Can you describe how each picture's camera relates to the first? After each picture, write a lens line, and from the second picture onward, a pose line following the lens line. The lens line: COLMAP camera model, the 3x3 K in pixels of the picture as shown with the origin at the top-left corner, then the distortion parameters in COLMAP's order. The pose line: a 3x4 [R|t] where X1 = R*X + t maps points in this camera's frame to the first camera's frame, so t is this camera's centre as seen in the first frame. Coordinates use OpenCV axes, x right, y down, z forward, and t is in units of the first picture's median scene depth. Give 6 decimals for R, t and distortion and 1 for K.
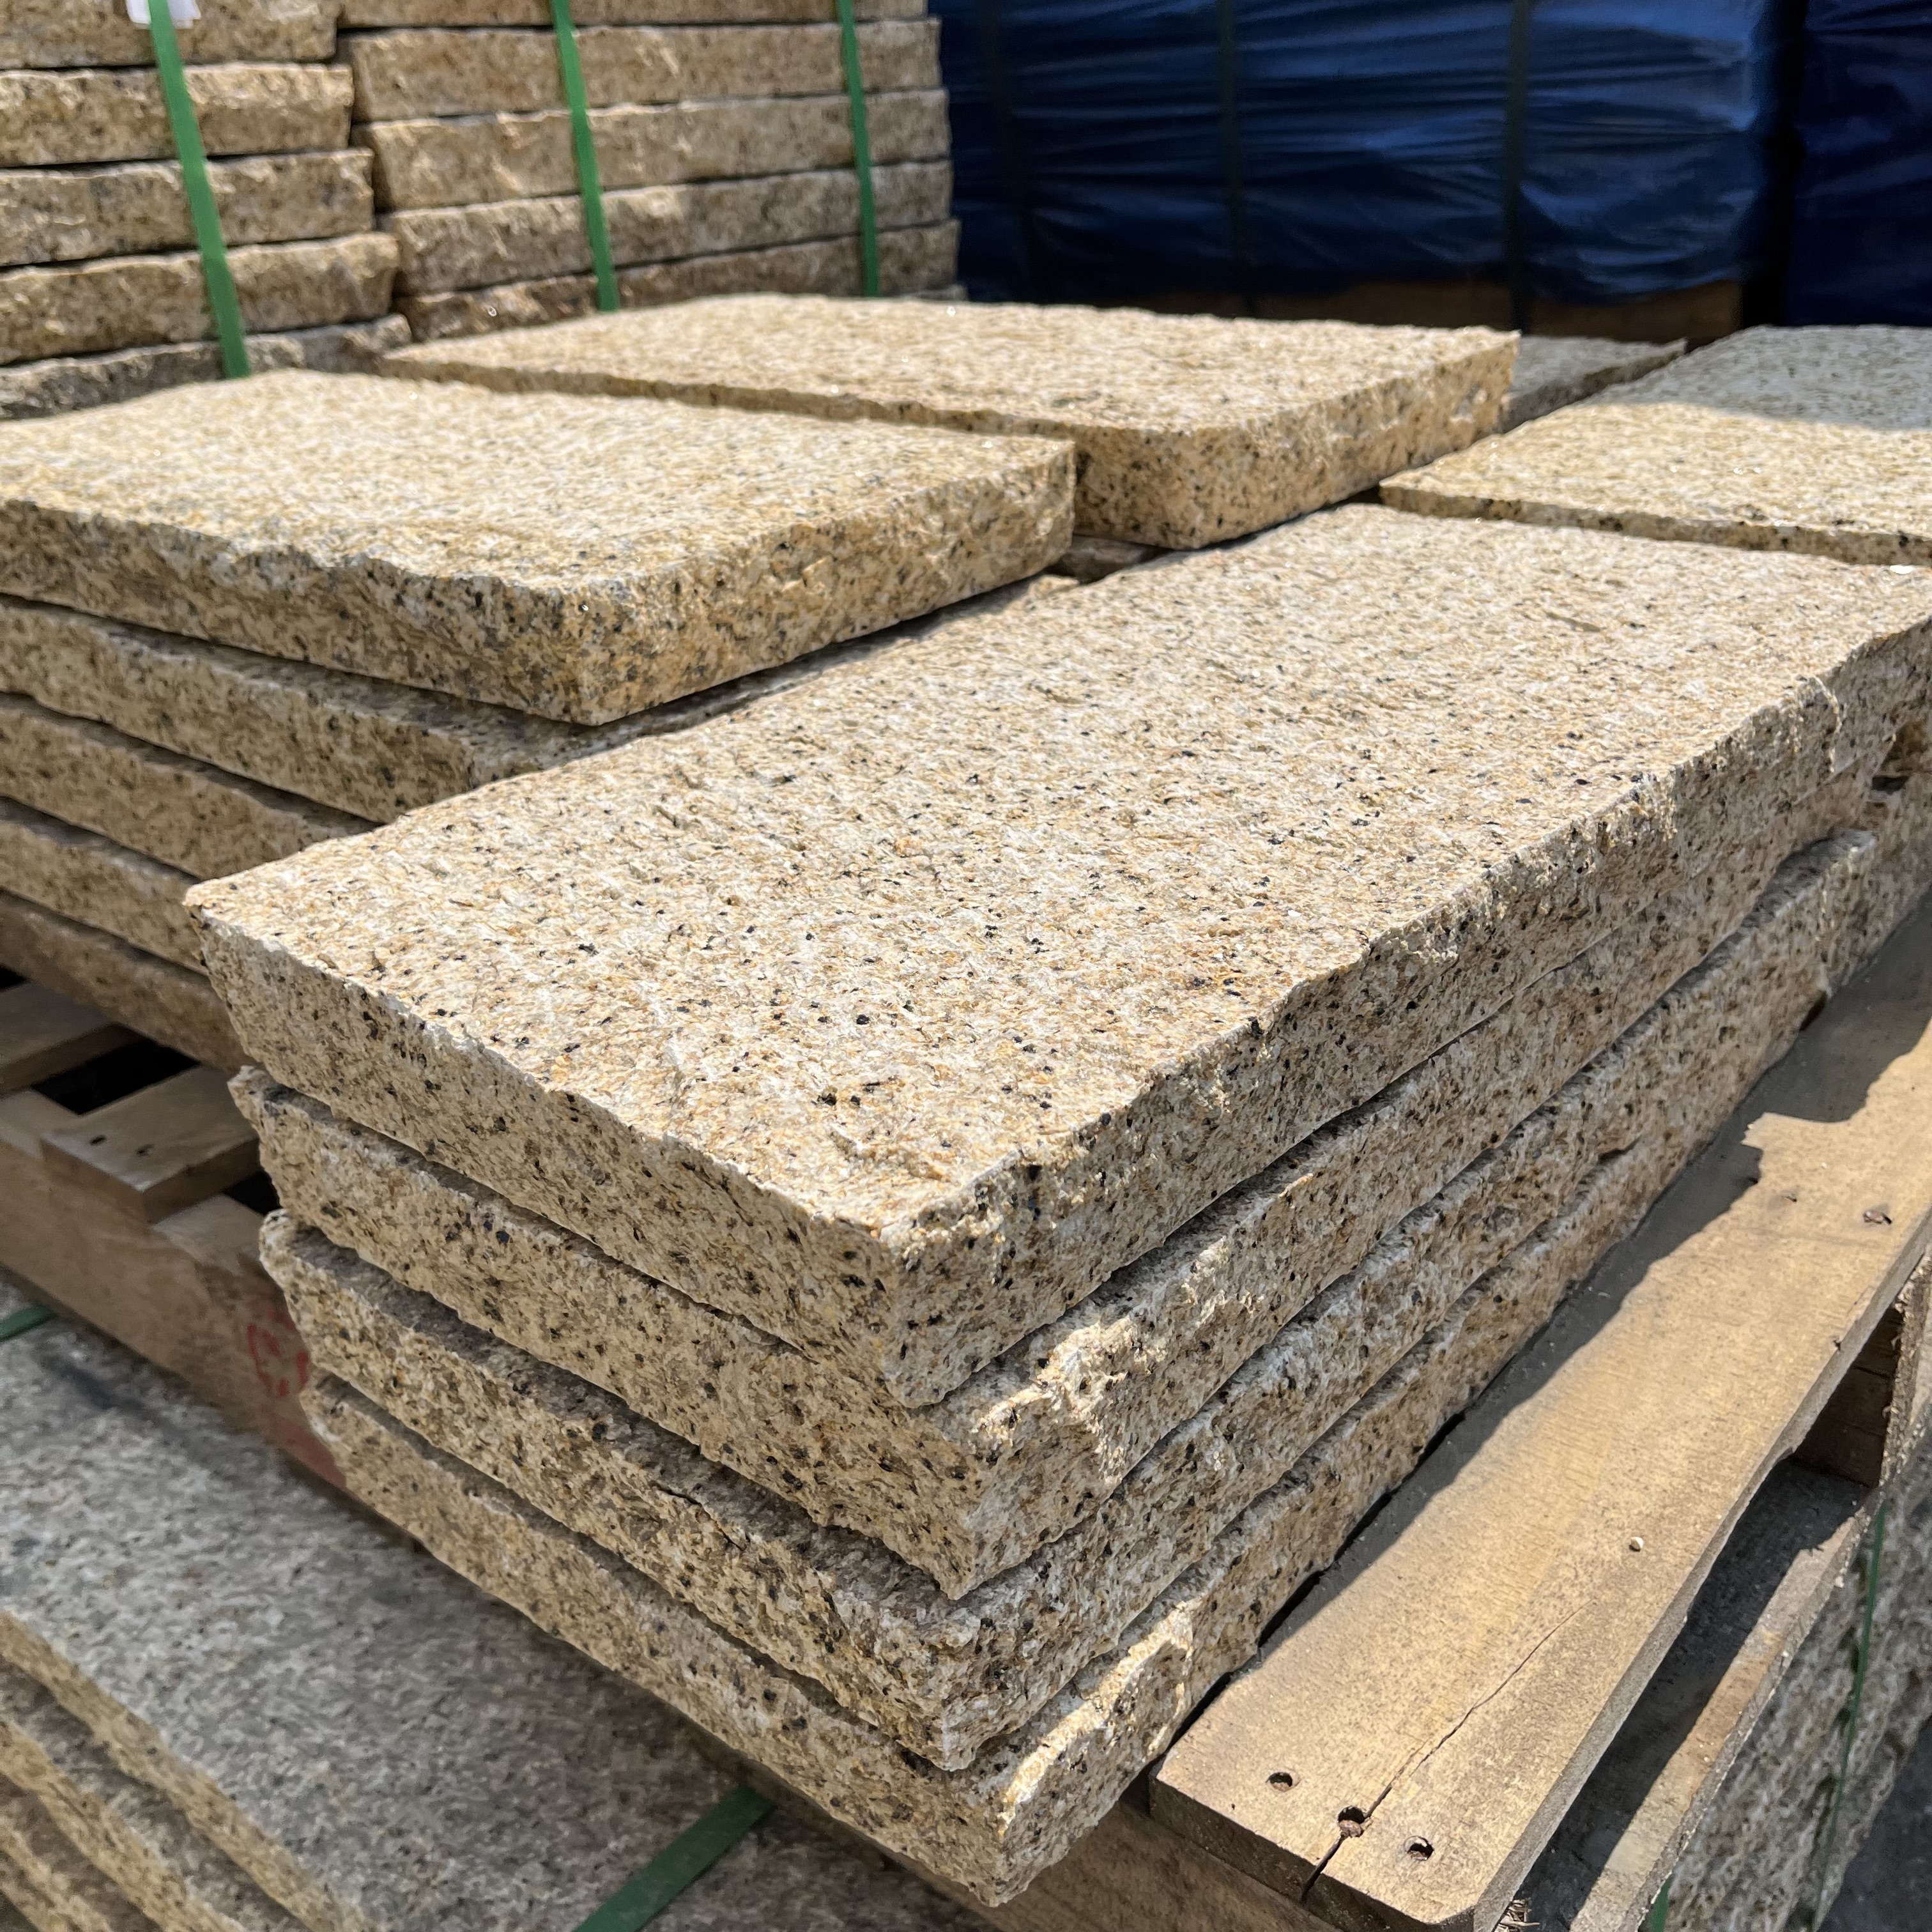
lens RADIAL K [[2175.1, 0, 966.0], [0, 2175.1, 966.0], [0, 0, 1]] dist [0.037599, -0.048873]
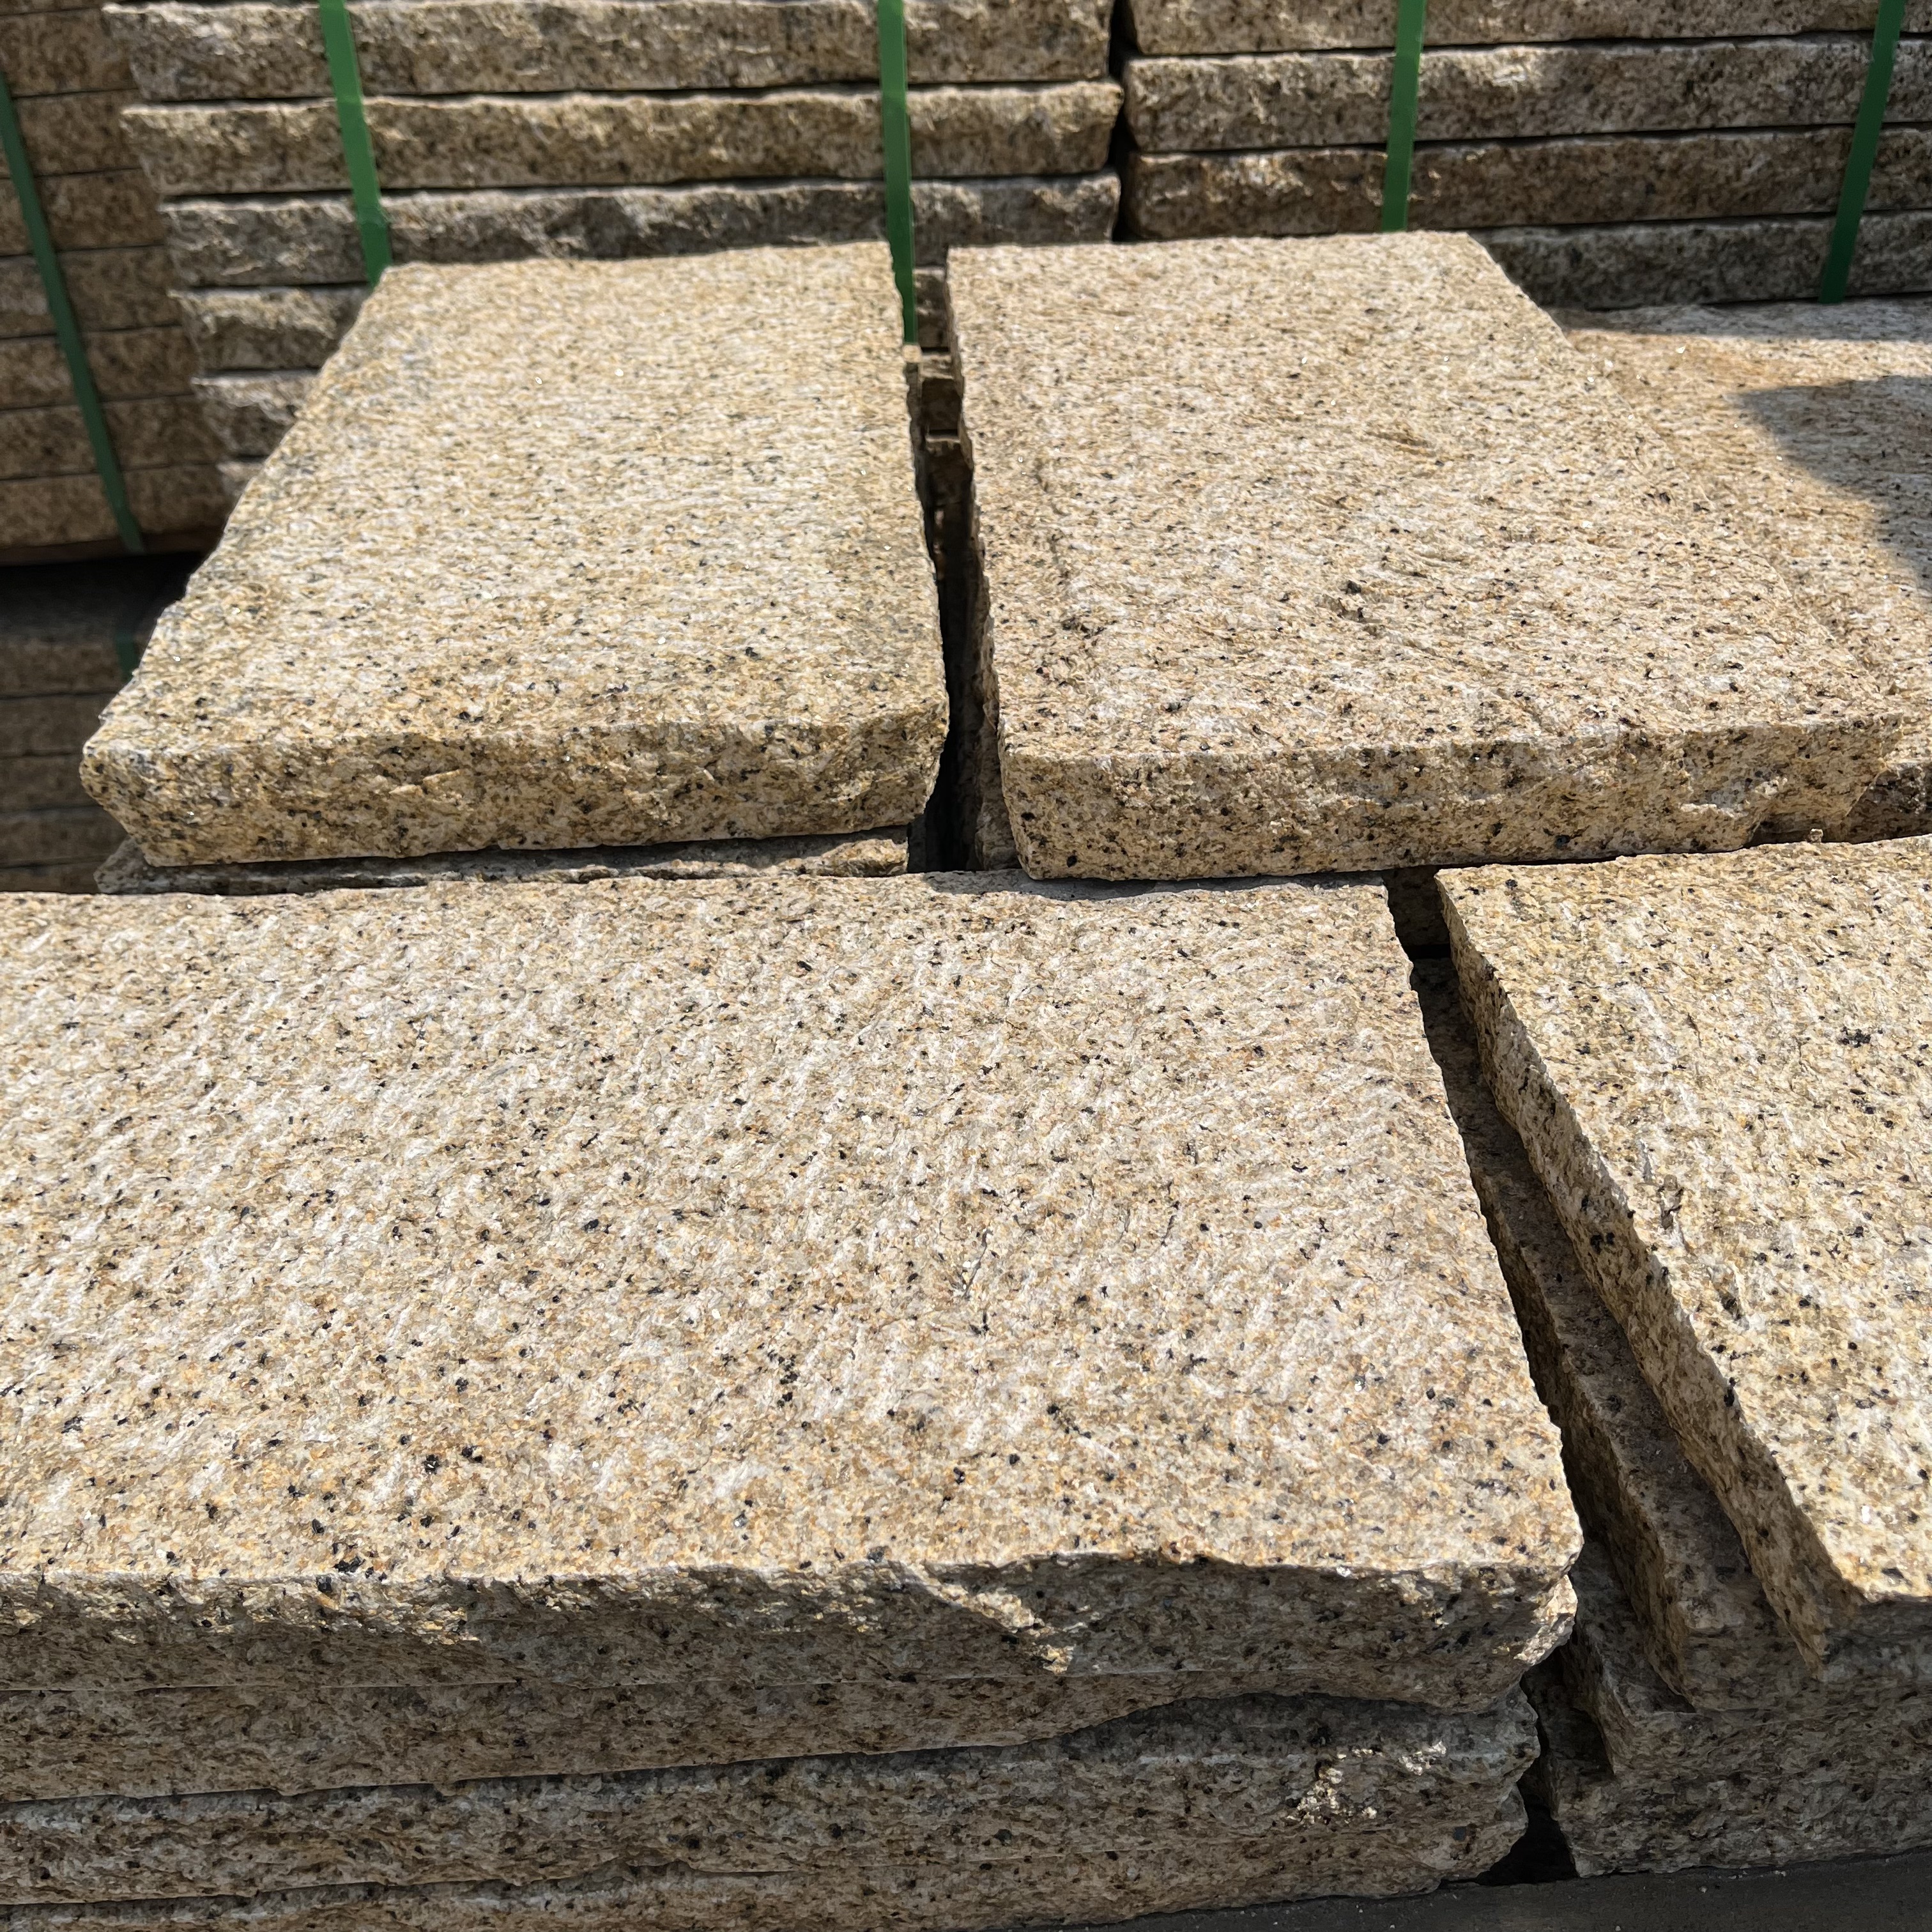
lens RADIAL K [[2175.1, 0, 966.0], [0, 2175.1, 966.0], [0, 0, 1]] dist [0.037599, -0.048873]
pose [[0.638979, 0.452428, -0.622105, 0.454822], [-0.290659, 0.890794, 0.349290, -0.330669], [0.712196, -0.042369, 0.700701, 0.330099]]
